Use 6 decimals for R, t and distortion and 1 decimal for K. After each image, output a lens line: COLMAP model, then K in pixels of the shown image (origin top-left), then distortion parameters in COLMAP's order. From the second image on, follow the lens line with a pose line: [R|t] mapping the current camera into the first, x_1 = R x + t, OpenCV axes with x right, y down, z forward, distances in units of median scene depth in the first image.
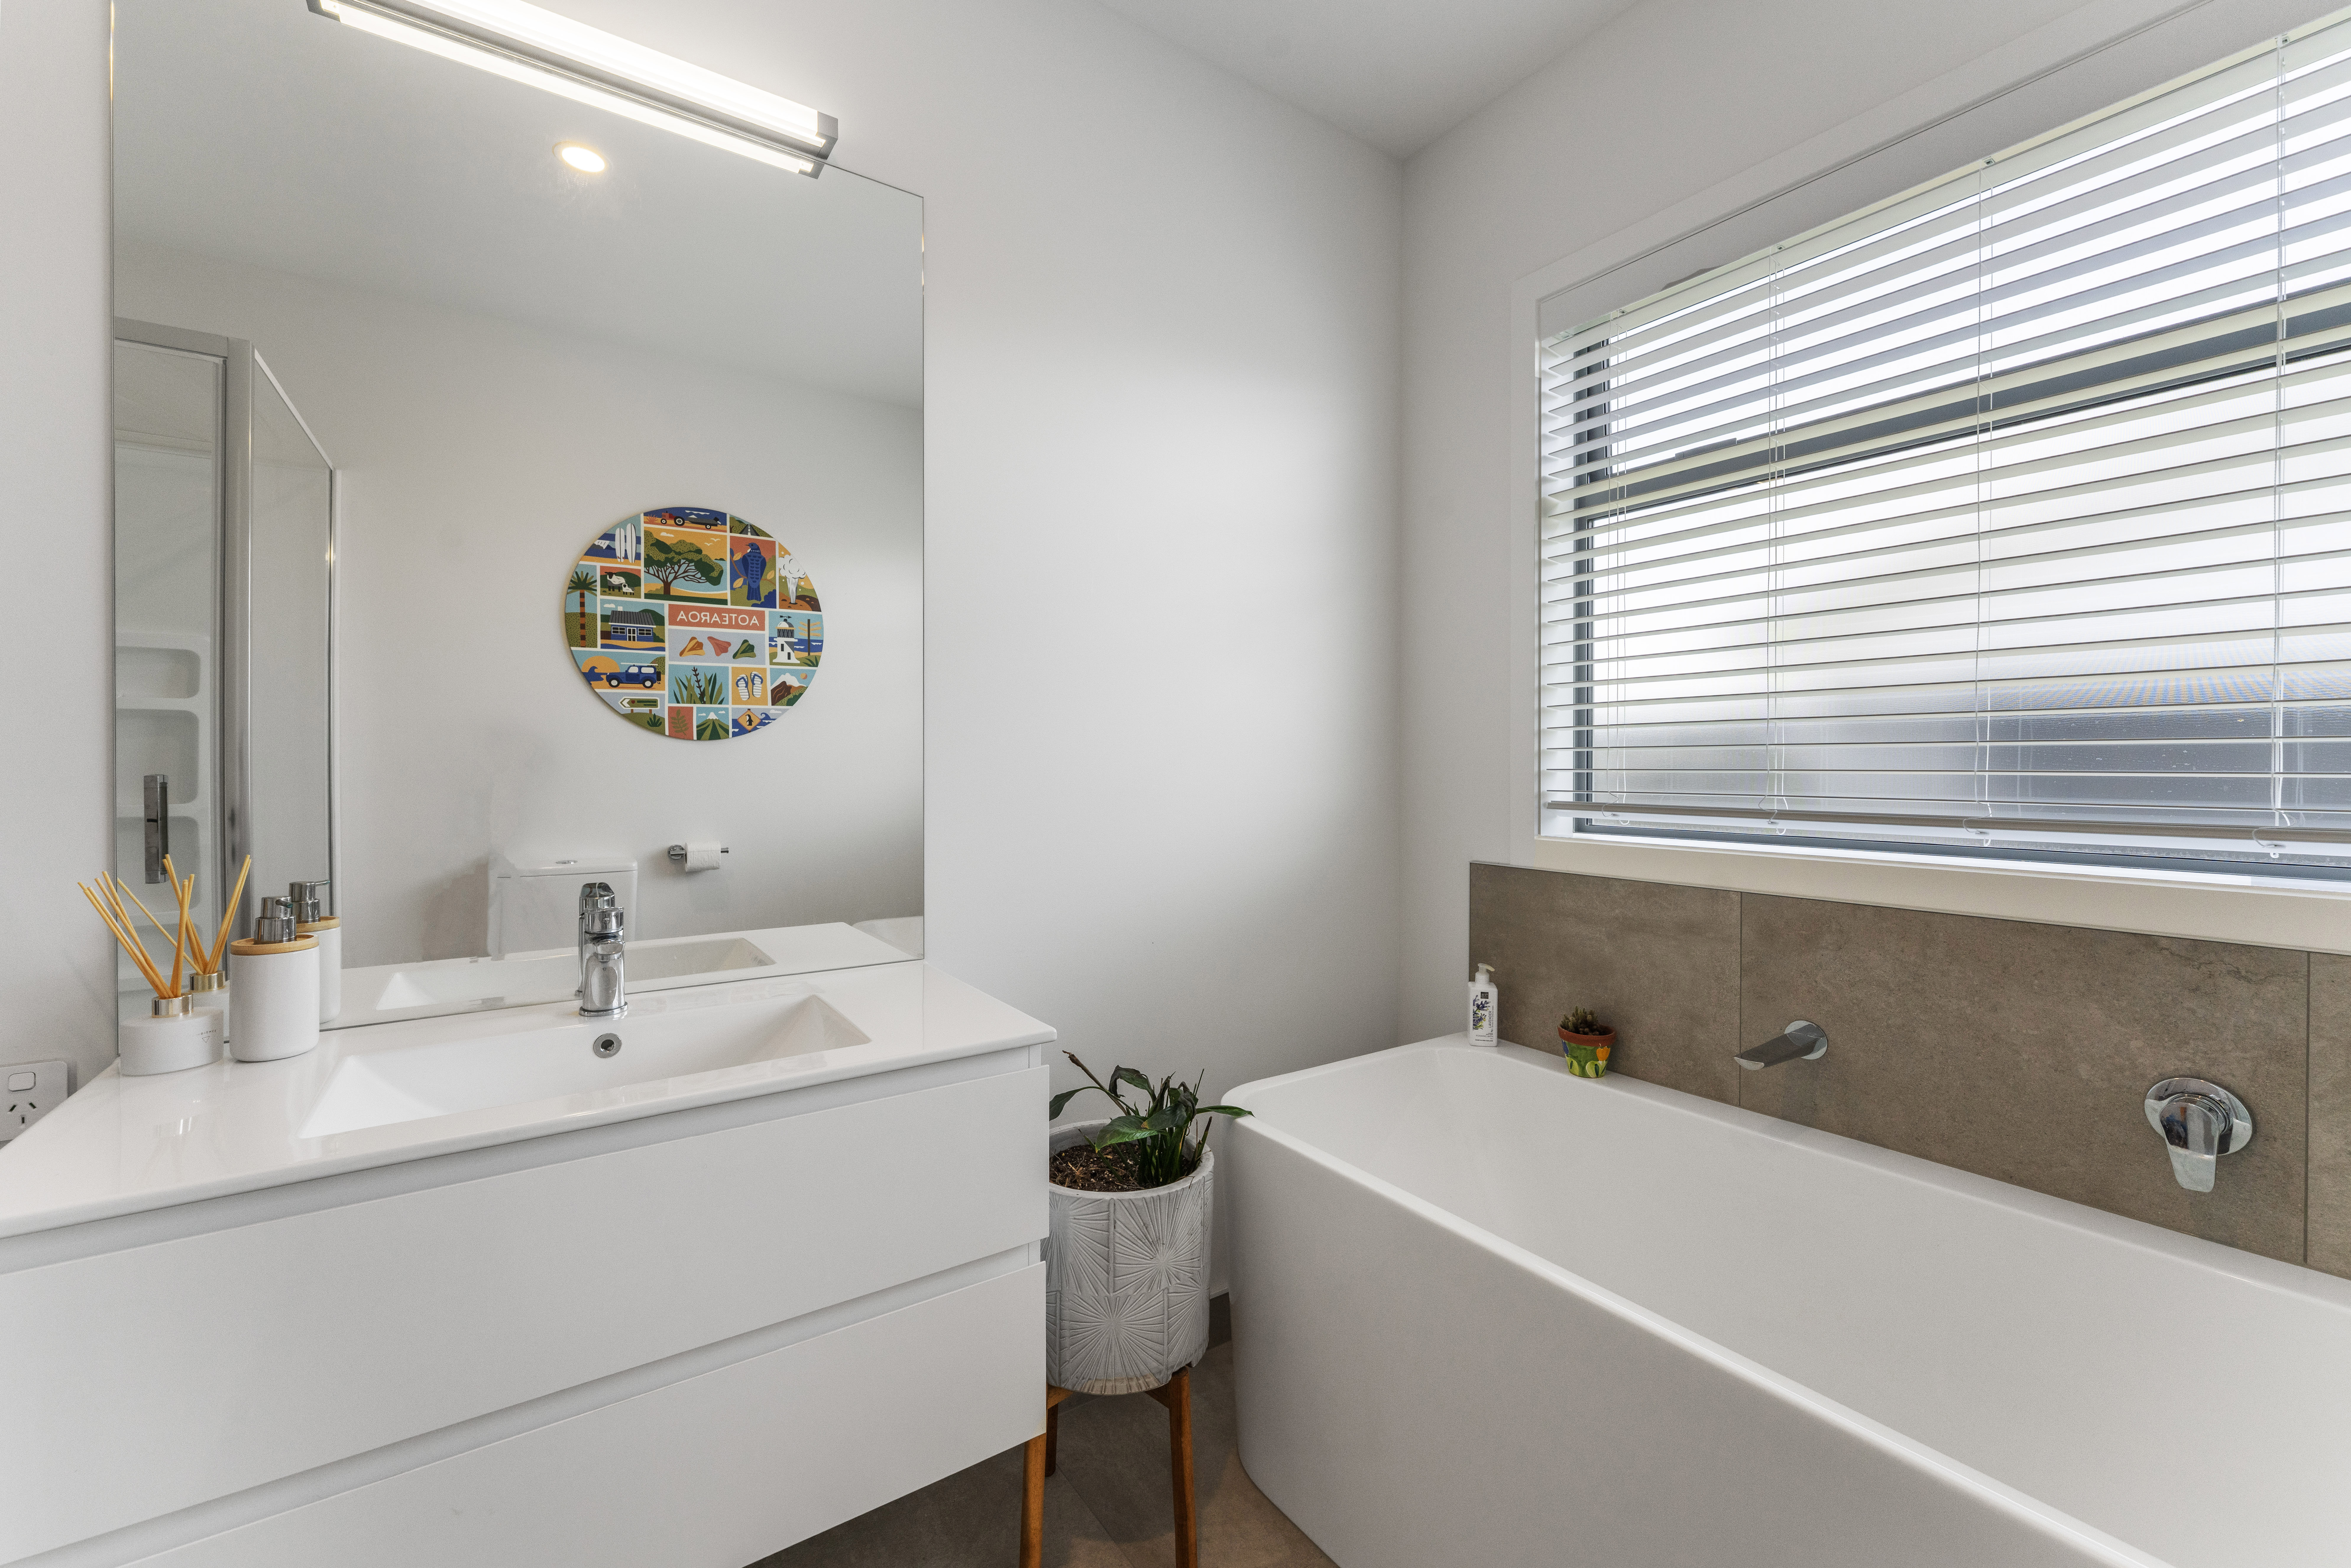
lens RADIAL K [[947.8, 0, 1172.8], [0, 947.8, 770.9], [0, 0, 1]] dist [-0.001362, 0.000028]
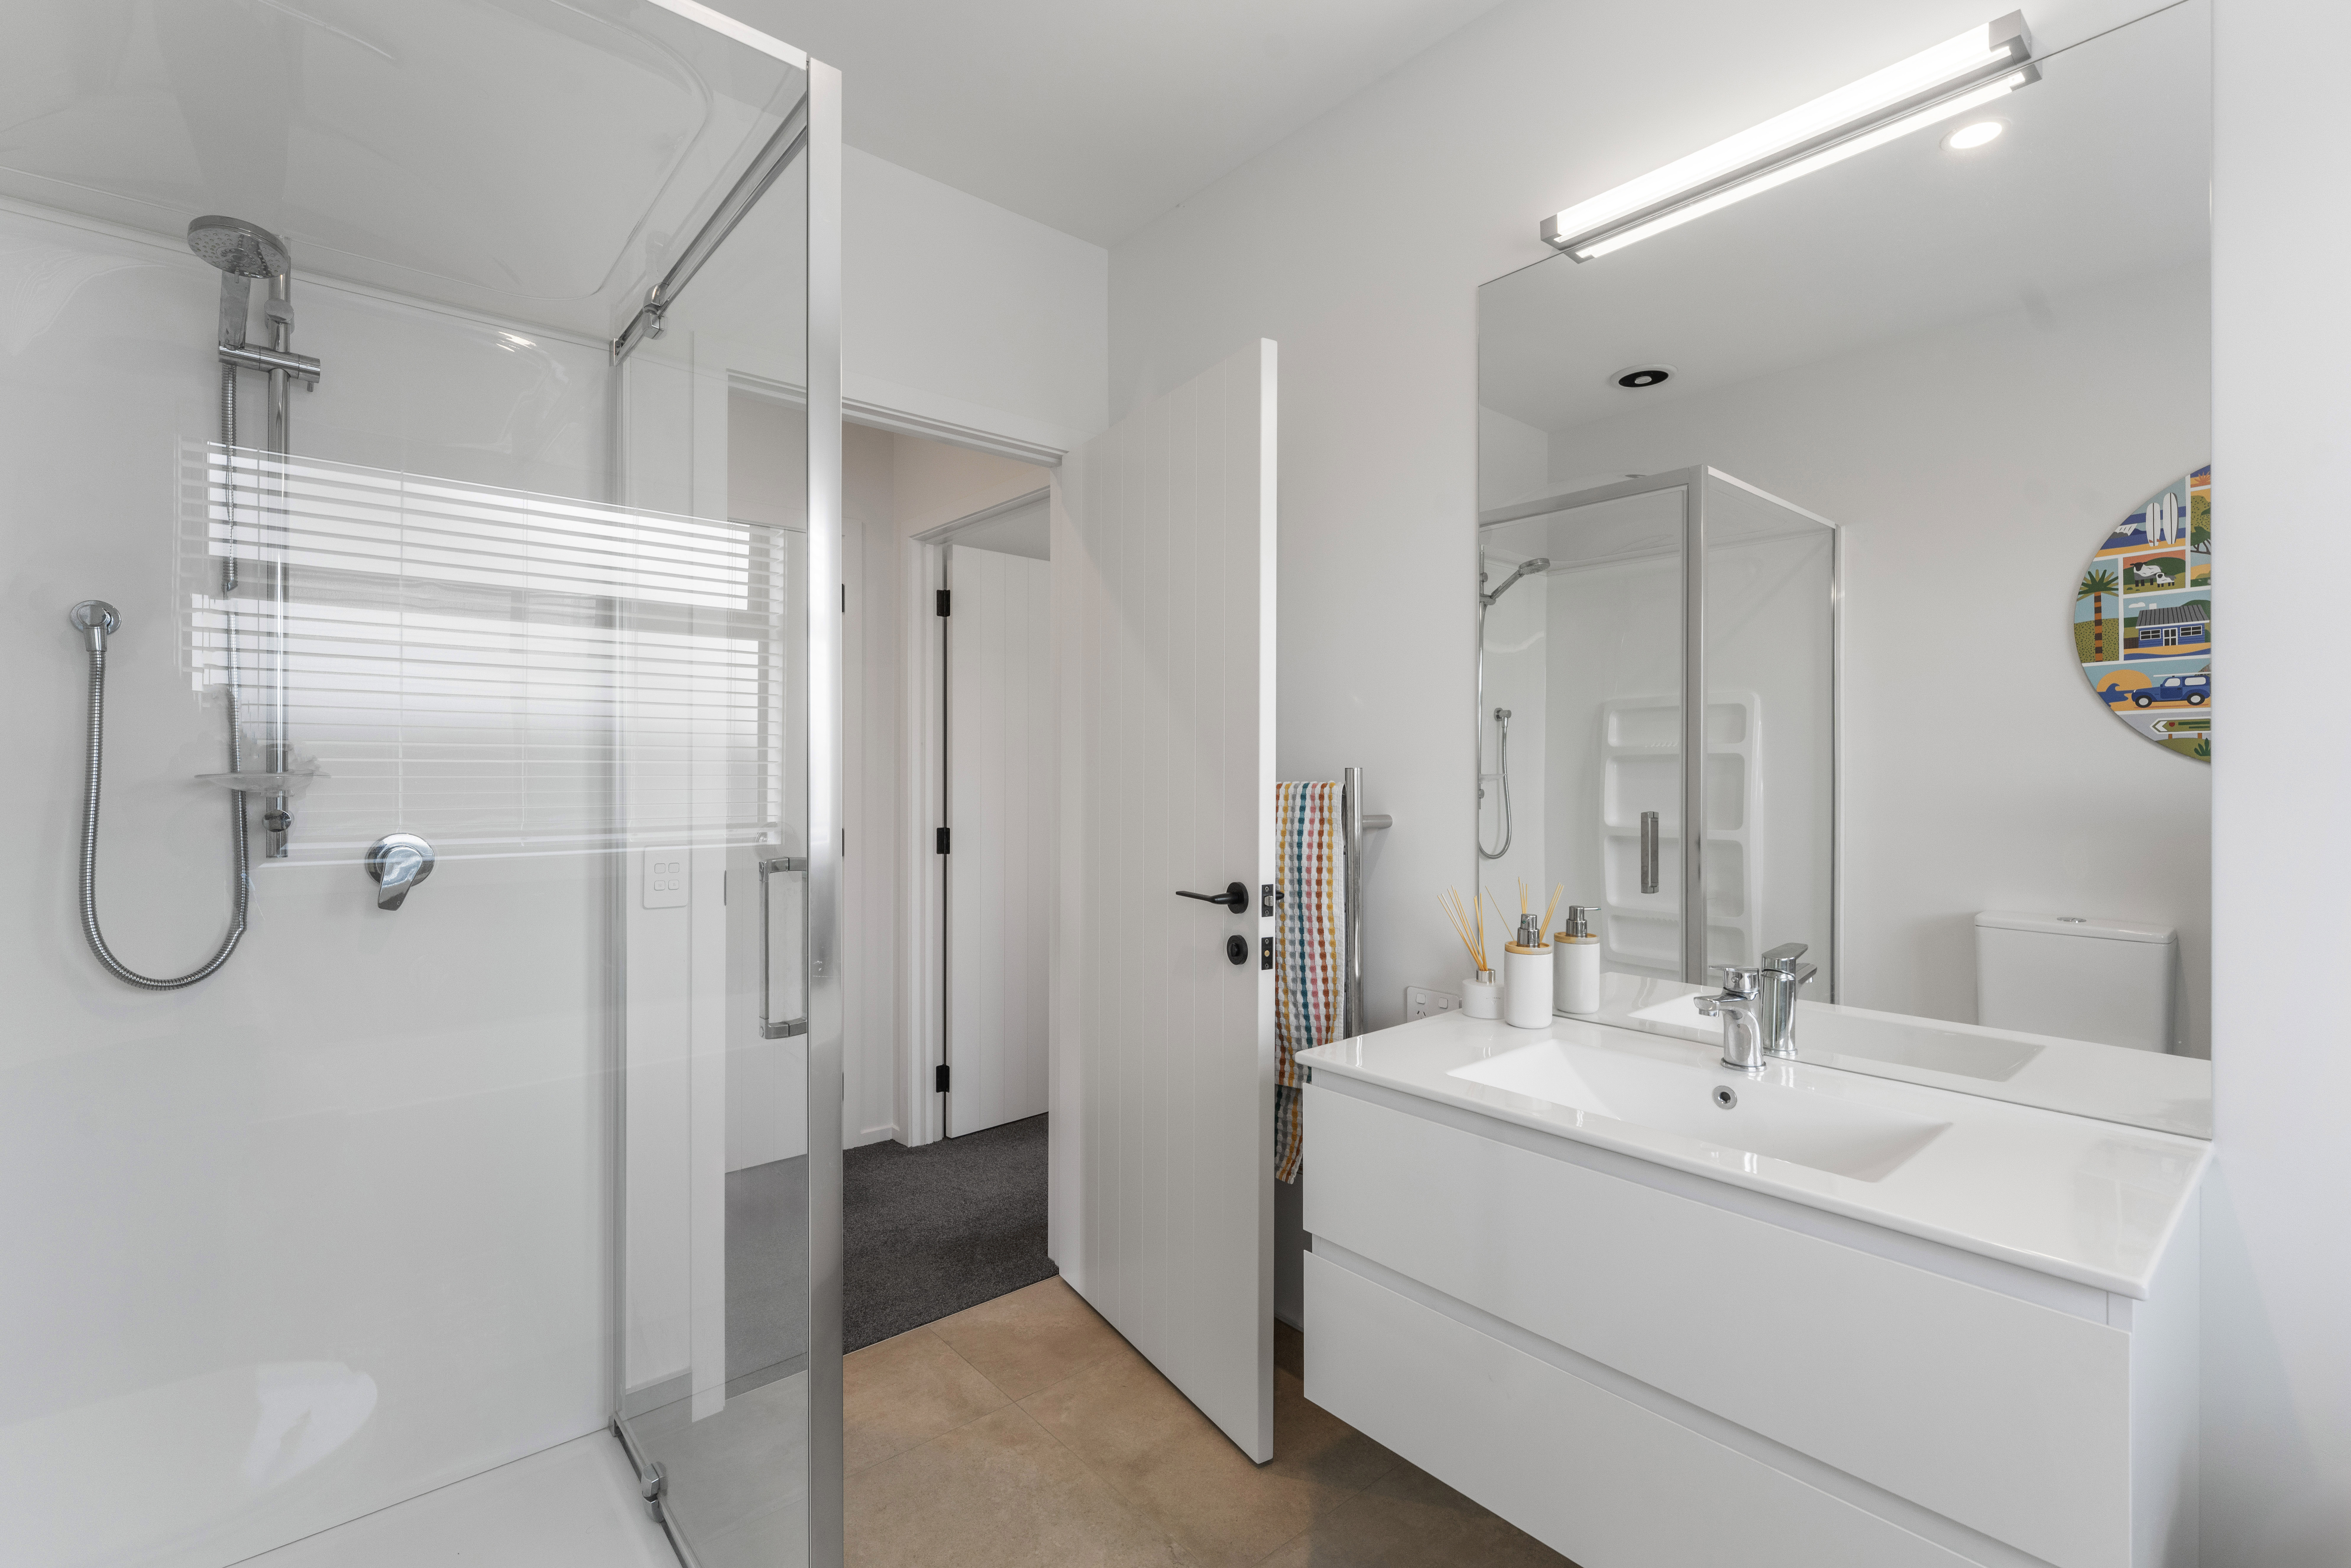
lens RADIAL K [[1062.1, 0, 1169.7], [0, 1062.1, 784.3], [0, 0, 1]] dist [0.003744, 0.000518]
pose [[0.098277, 0.008144, -0.995126, 0.216186], [-0.004819, 0.999959, 0.007707, -0.027399], [0.995147, 0.004038, 0.098312, 0.107024]]
